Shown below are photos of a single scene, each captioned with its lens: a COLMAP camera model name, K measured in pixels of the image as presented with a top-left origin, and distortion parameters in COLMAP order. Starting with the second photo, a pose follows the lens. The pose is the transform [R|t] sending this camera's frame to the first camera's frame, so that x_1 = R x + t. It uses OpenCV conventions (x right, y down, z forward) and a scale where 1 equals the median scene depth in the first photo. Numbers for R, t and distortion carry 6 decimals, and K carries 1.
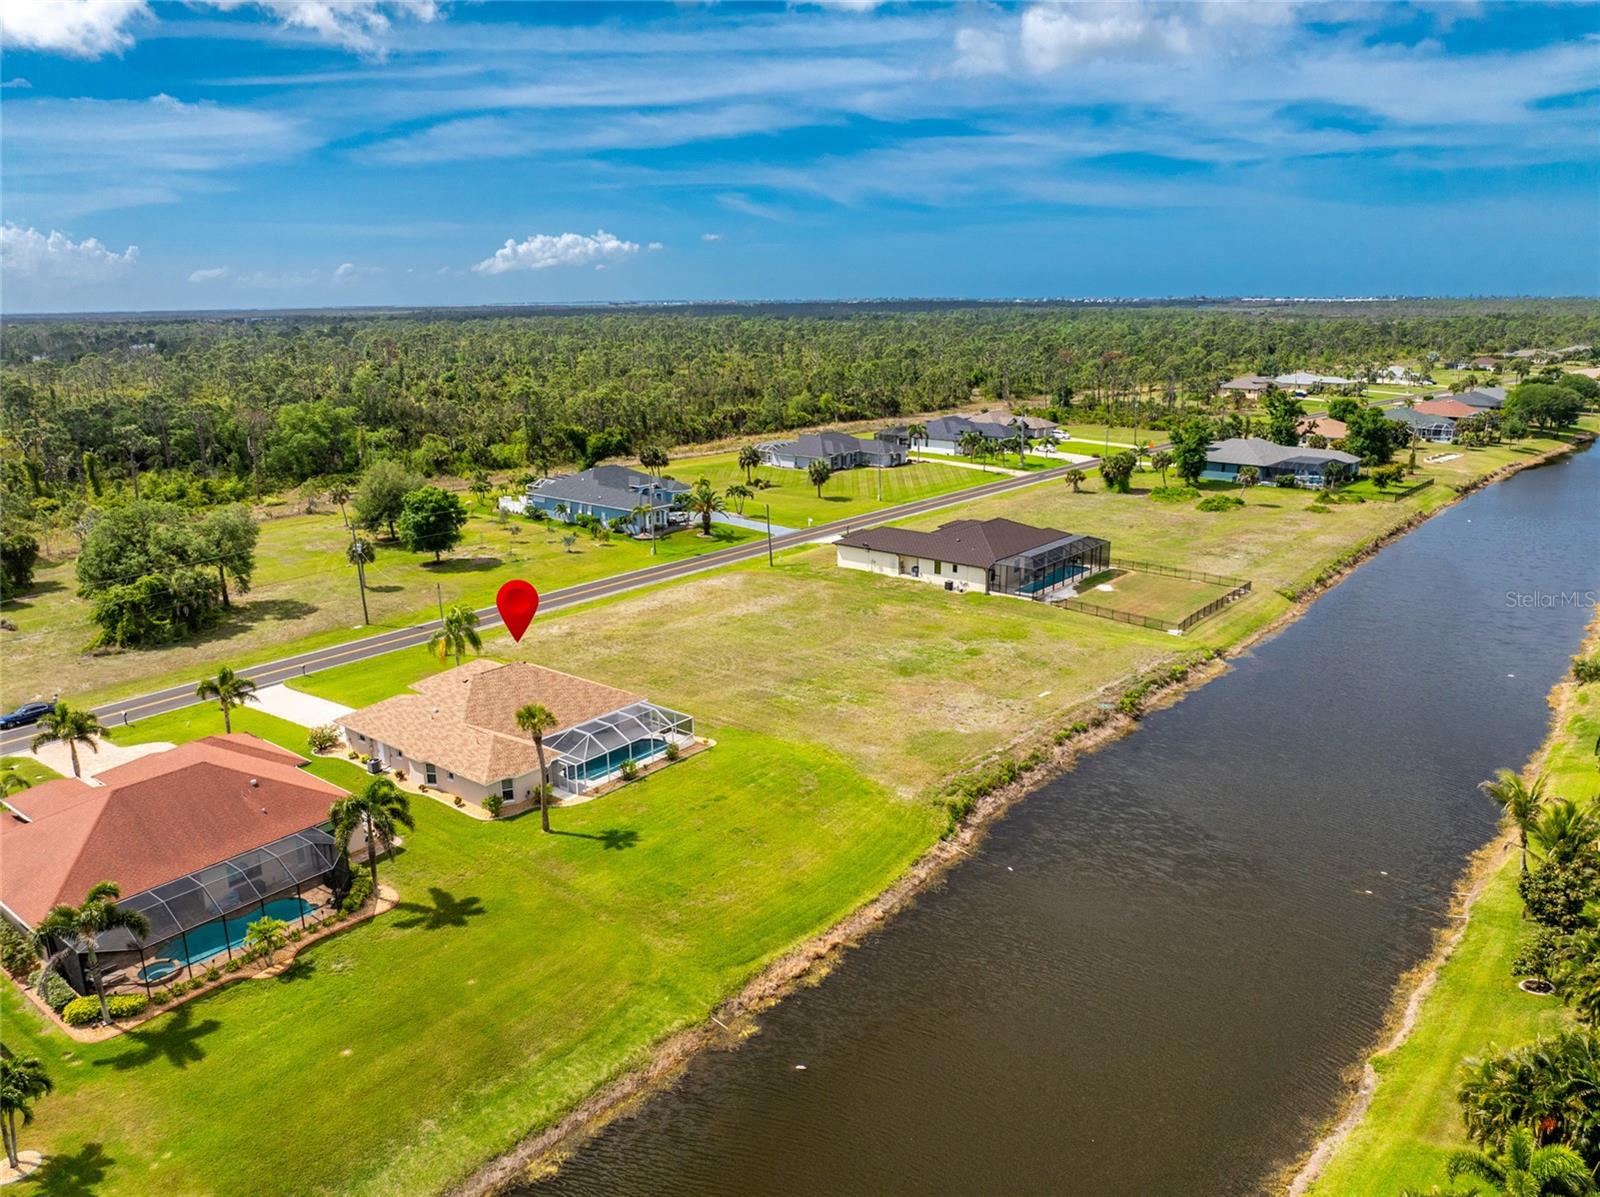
lens RADIAL K [[1134.4, 0, 804.5], [0, 1134.4, 560.6], [0, 0, 1]] dist [-0.038364, 0.001946]
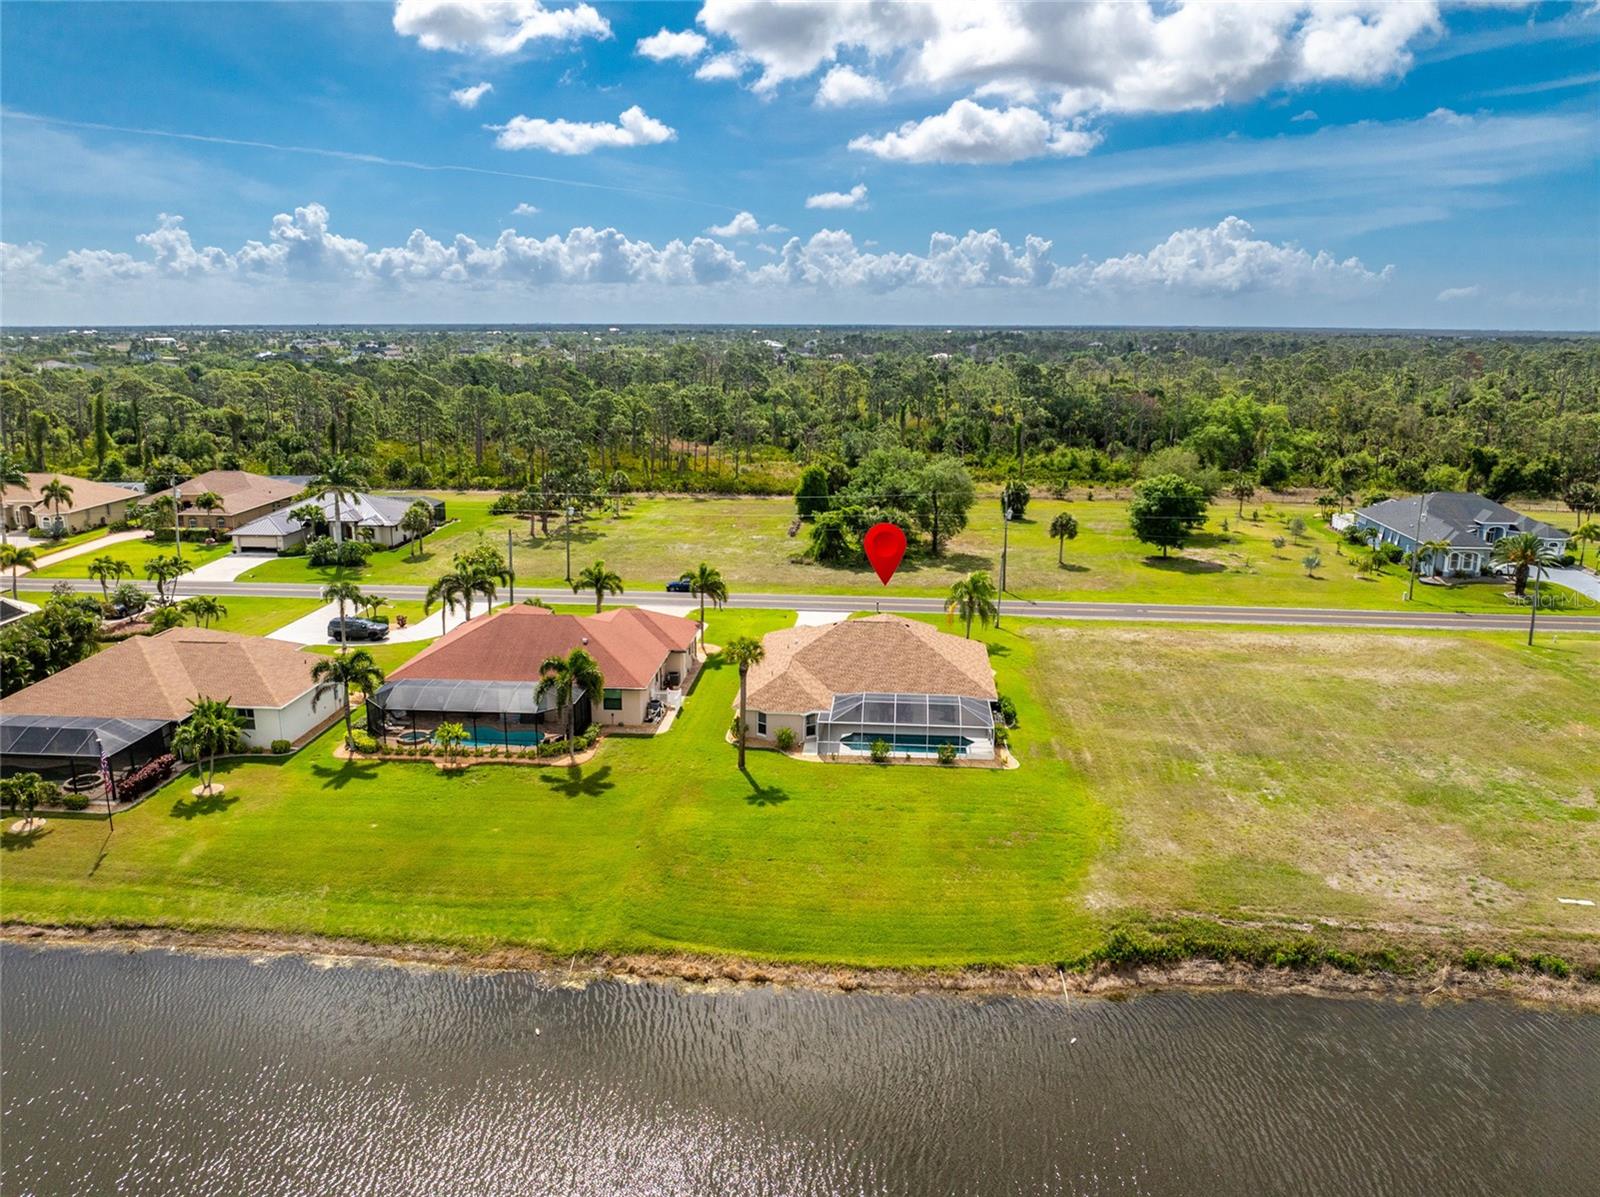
lens RADIAL K [[1165.7, 0, 804.6], [0, 1165.7, 567.2], [0, 0, 1]] dist [-0.020261, -0.033311]
pose [[0.554881, 0.184102, -0.811303, 0.484783], [-0.197716, 0.976449, 0.086352, -0.025218], [0.808094, 0.112493, 0.578213, 0.351755]]
